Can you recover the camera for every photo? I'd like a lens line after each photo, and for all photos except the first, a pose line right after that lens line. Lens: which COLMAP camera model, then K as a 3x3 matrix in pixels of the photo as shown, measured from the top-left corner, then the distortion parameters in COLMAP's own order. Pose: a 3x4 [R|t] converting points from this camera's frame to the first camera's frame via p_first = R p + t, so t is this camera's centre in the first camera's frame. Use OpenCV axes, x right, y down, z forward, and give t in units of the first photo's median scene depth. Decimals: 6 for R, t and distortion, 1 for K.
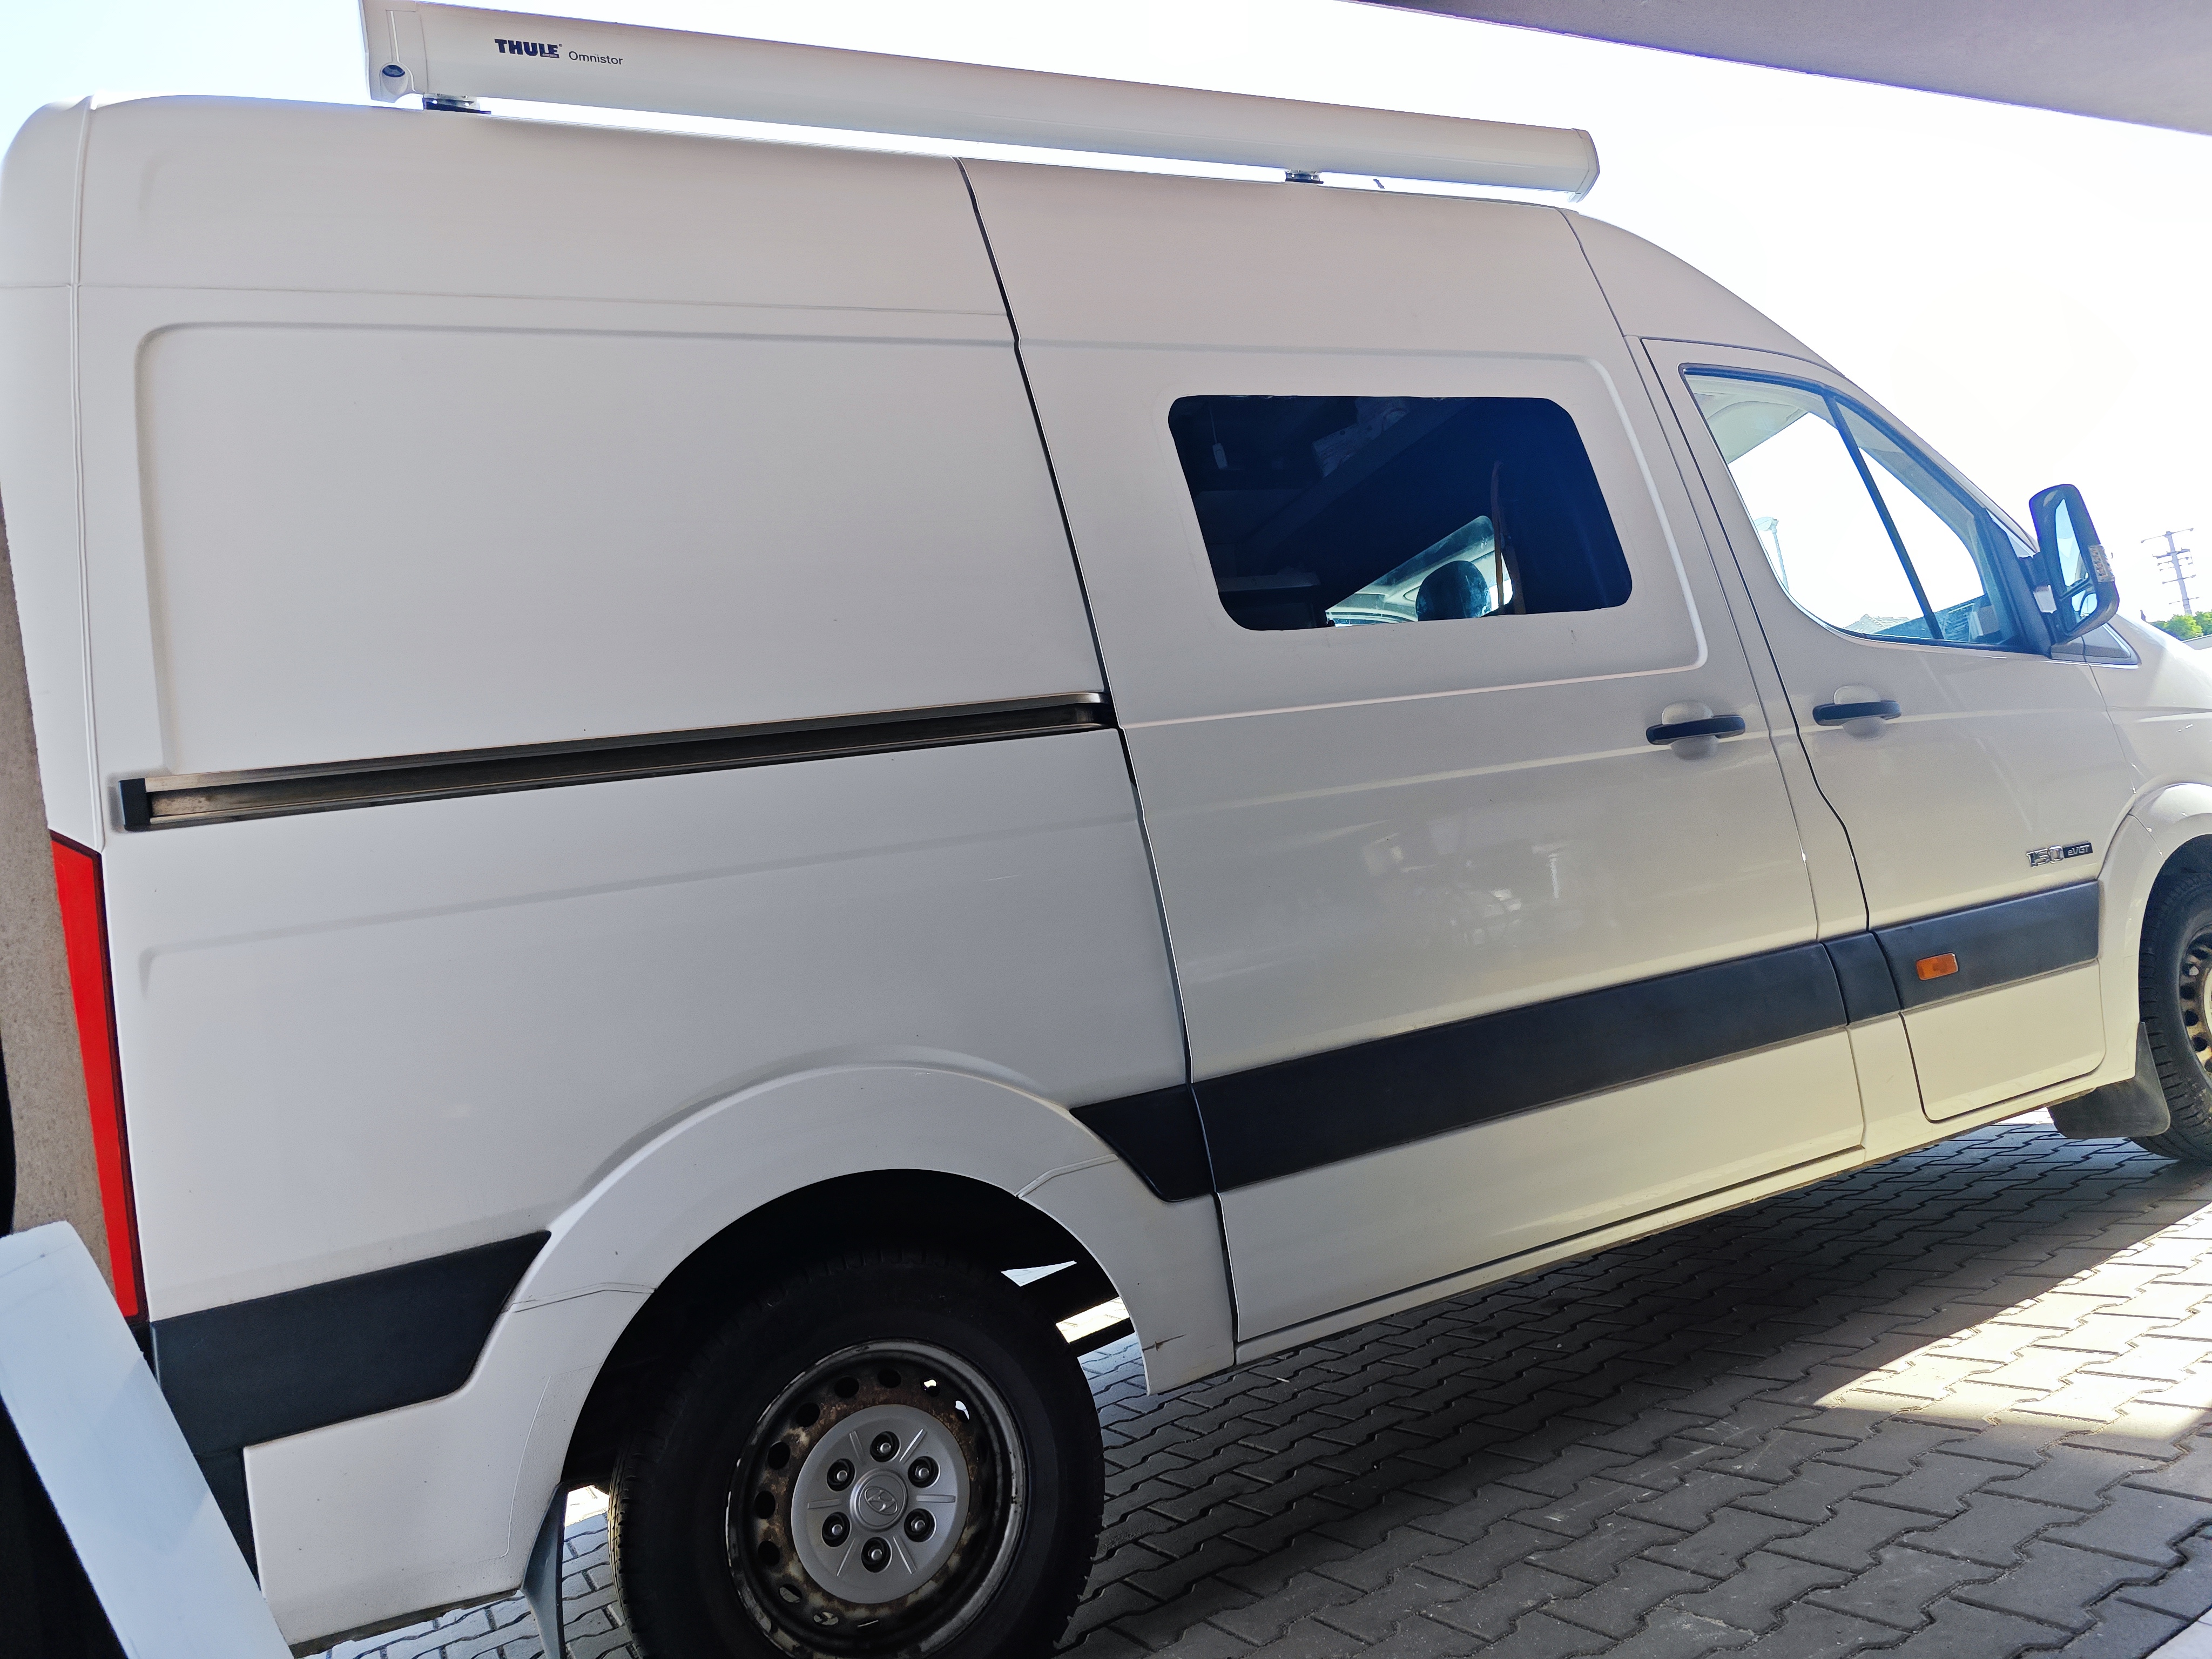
lens RADIAL K [[1483.7, 0, 1118.2], [0, 1483.7, 870.5], [0, 0, 1]] dist [0.030373, -0.024161]
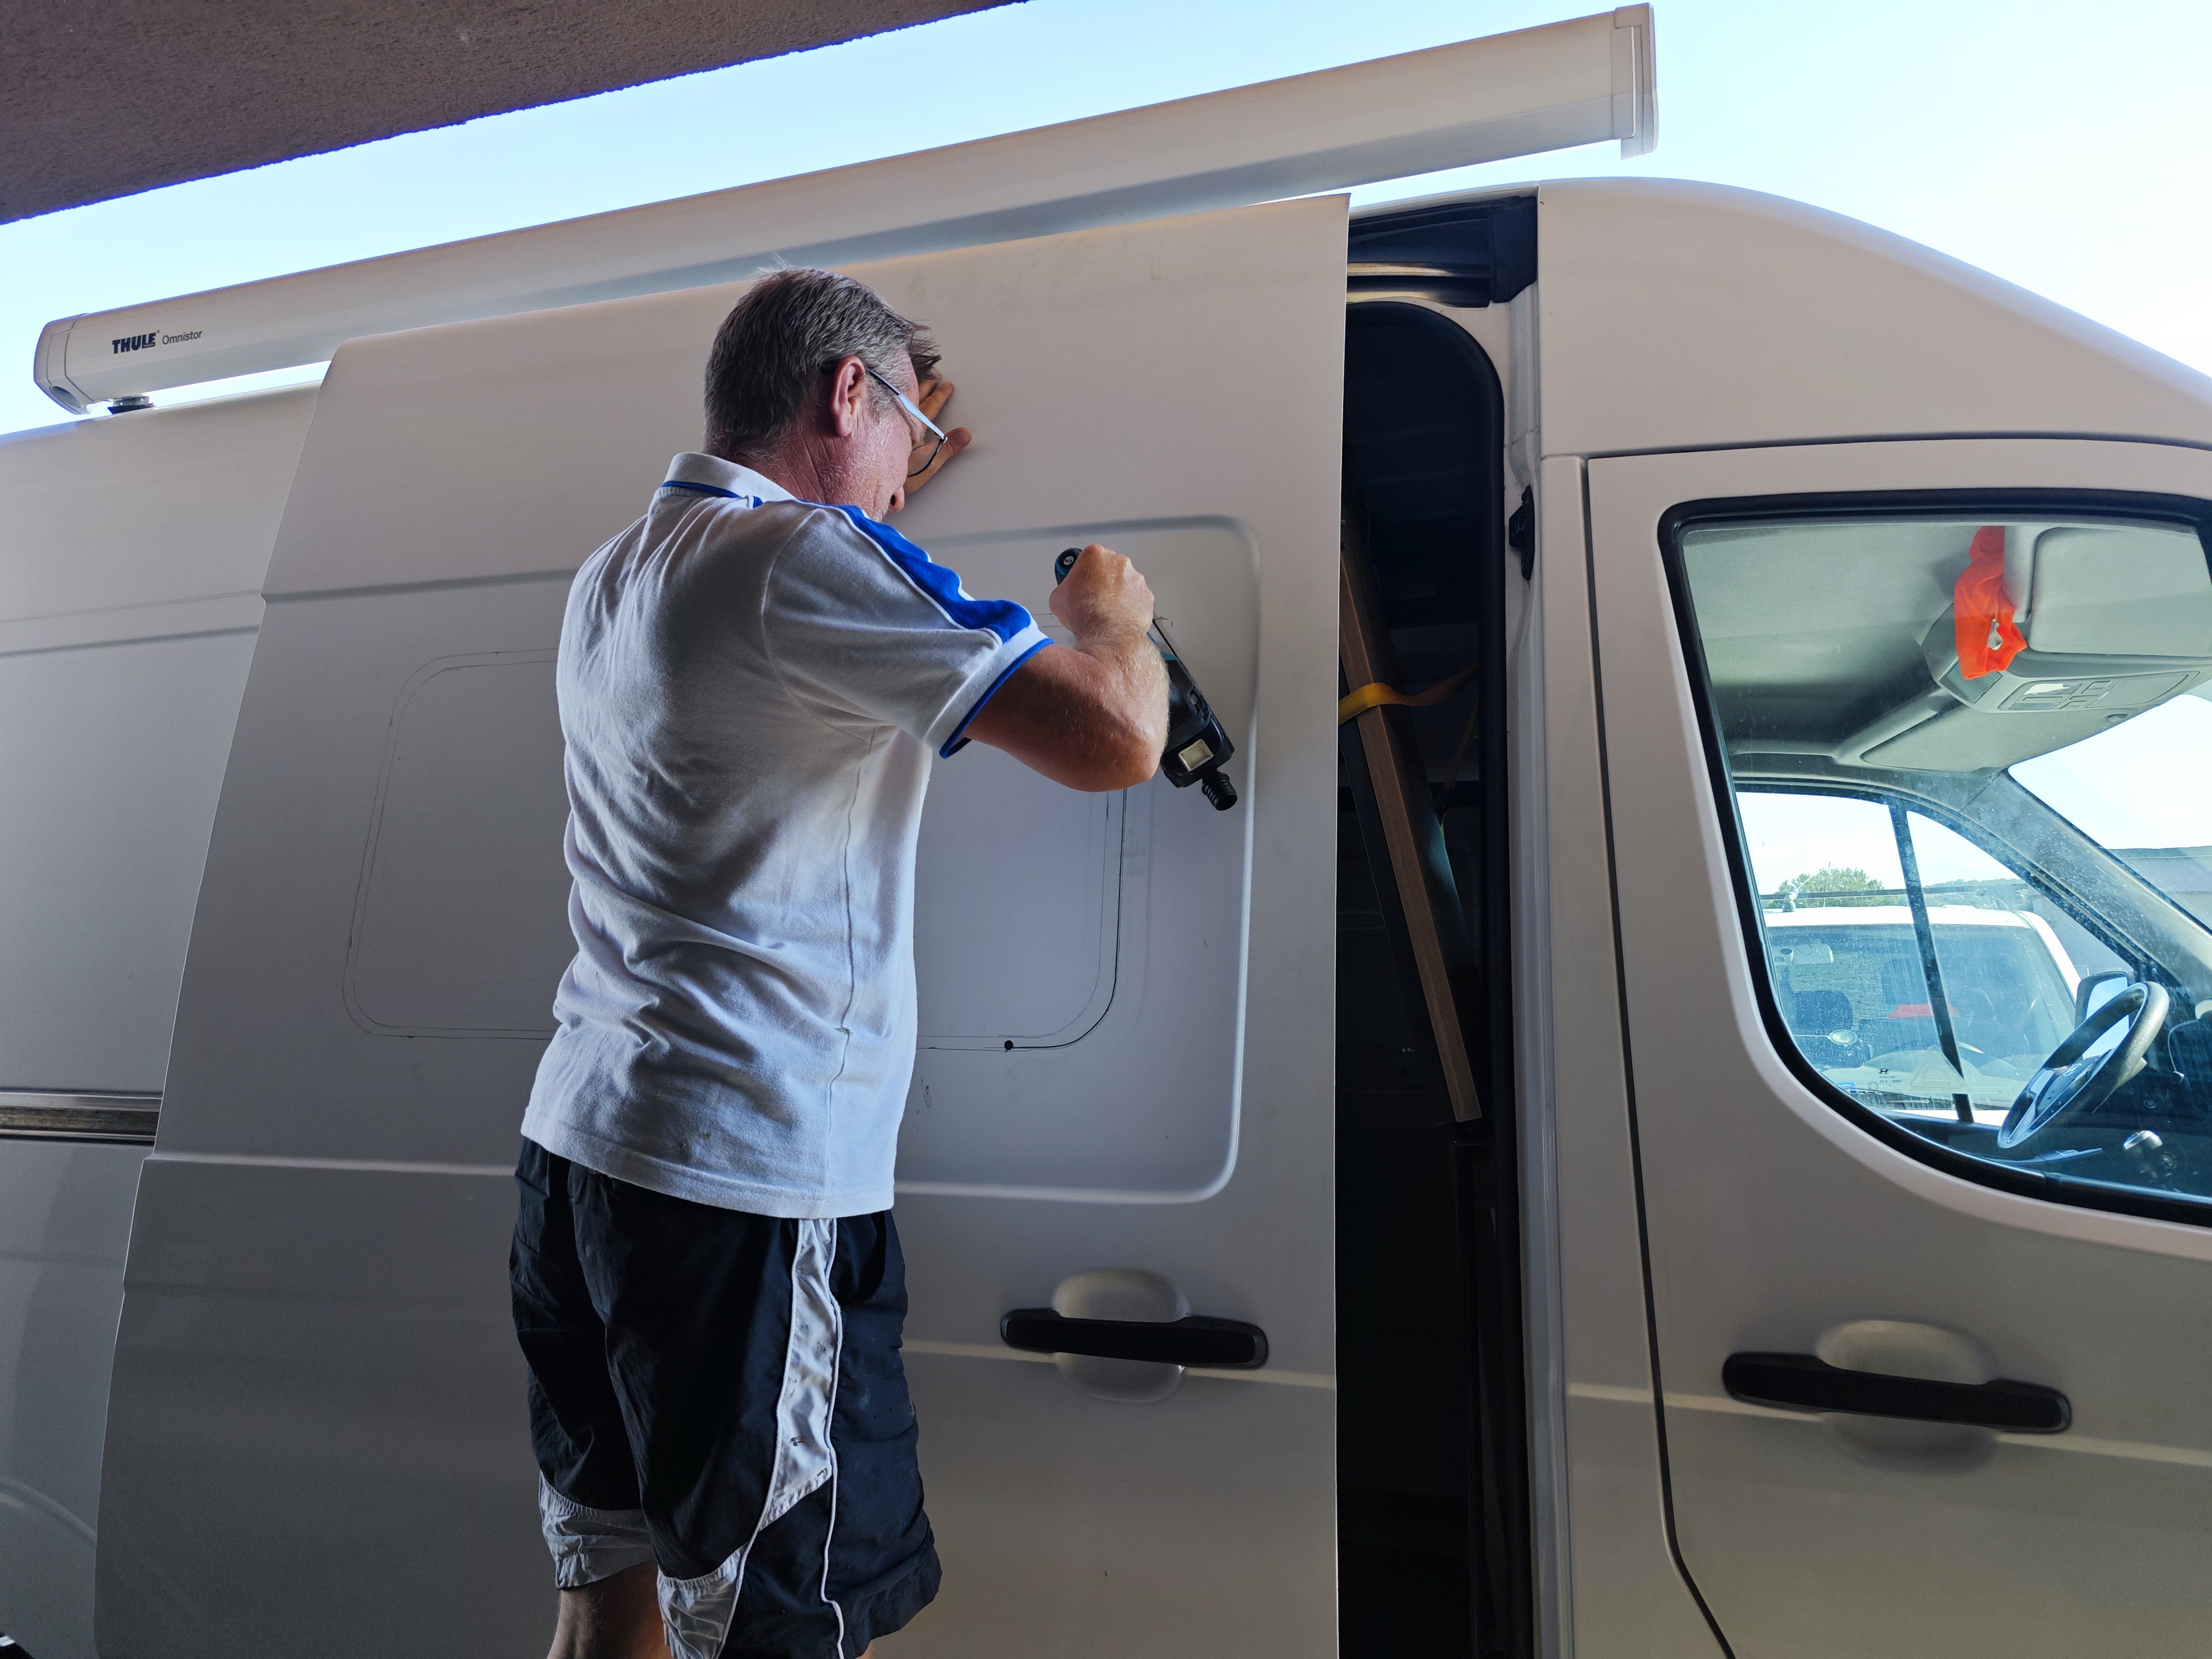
lens RADIAL K [[1483.7, 0, 1118.2], [0, 1483.7, 870.5], [0, 0, 1]] dist [0.030373, -0.024161]
pose [[0.701695, 0.133782, -0.699804, 0.636449], [-0.079507, 0.990781, 0.109687, -0.284605], [0.708027, -0.021328, 0.705863, 0.589088]]
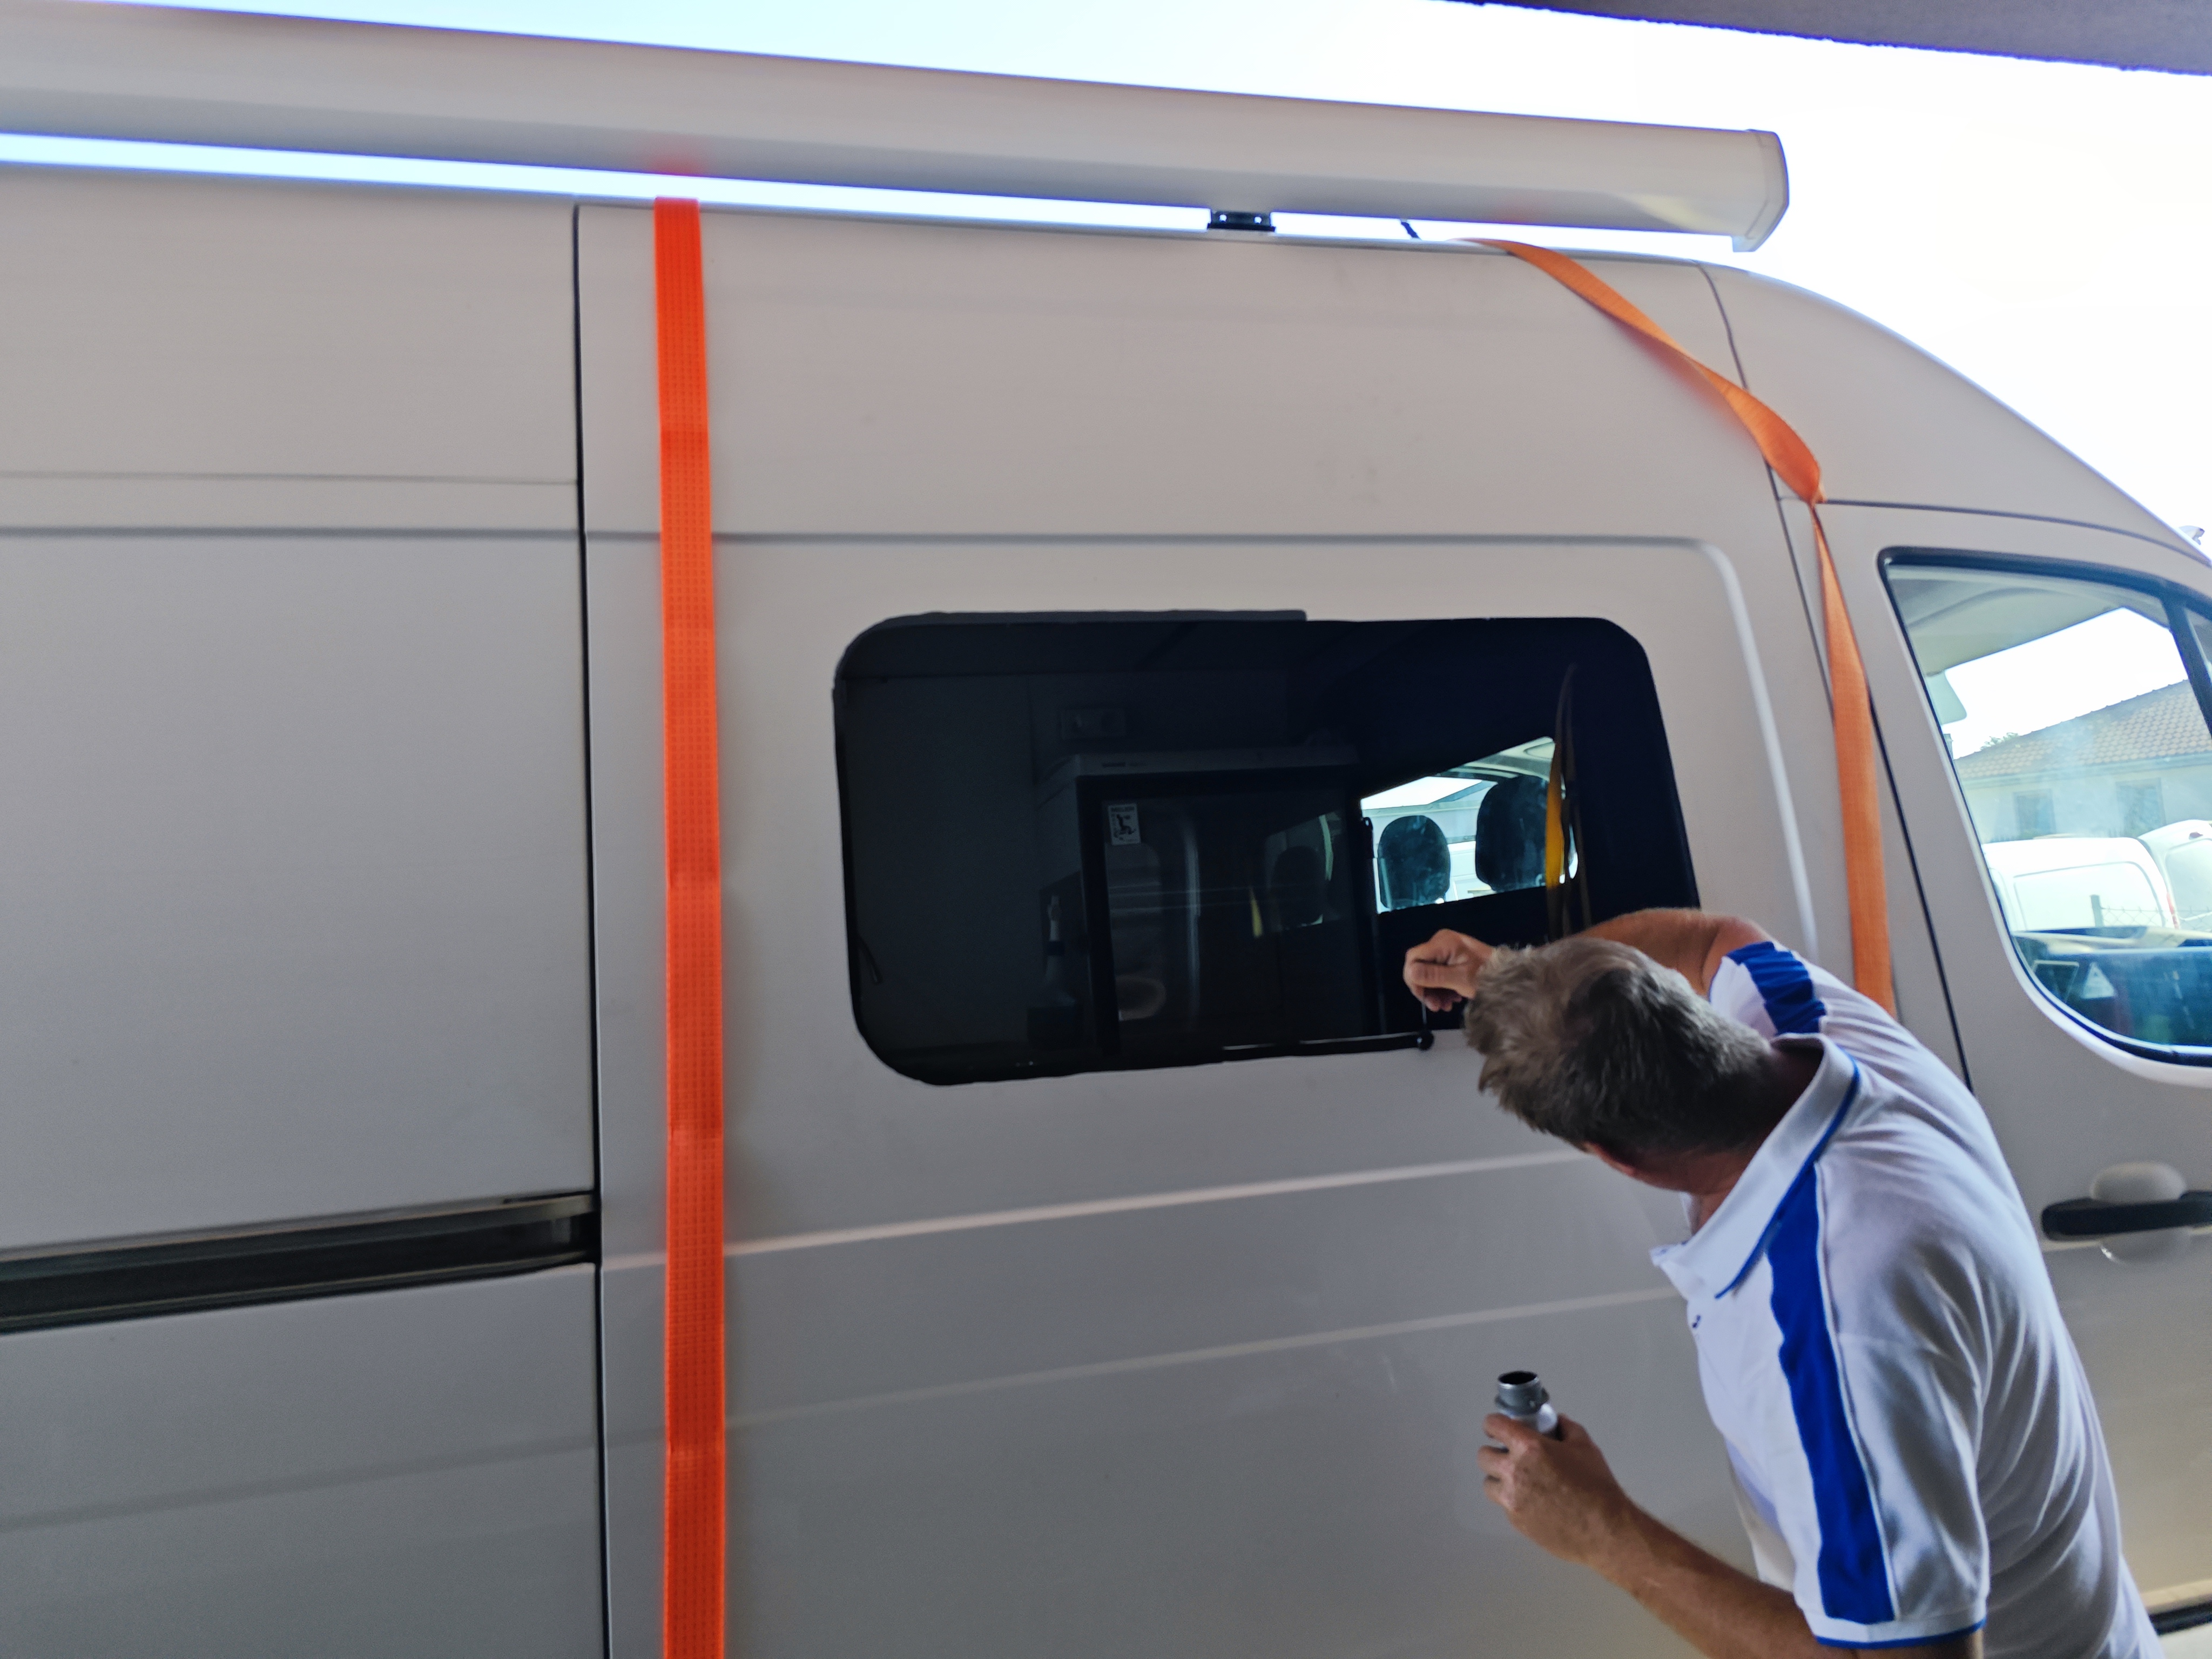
lens RADIAL K [[1459.0, 0, 1107.3], [0, 1459.0, 878.2], [0, 0, 1]] dist [0.026829, -0.016077]
pose [[0.974249, 0.103801, -0.200163, 0.227324], [-0.094522, 0.993980, 0.055394, -0.232294], [0.204708, -0.035048, 0.978195, 0.403508]]
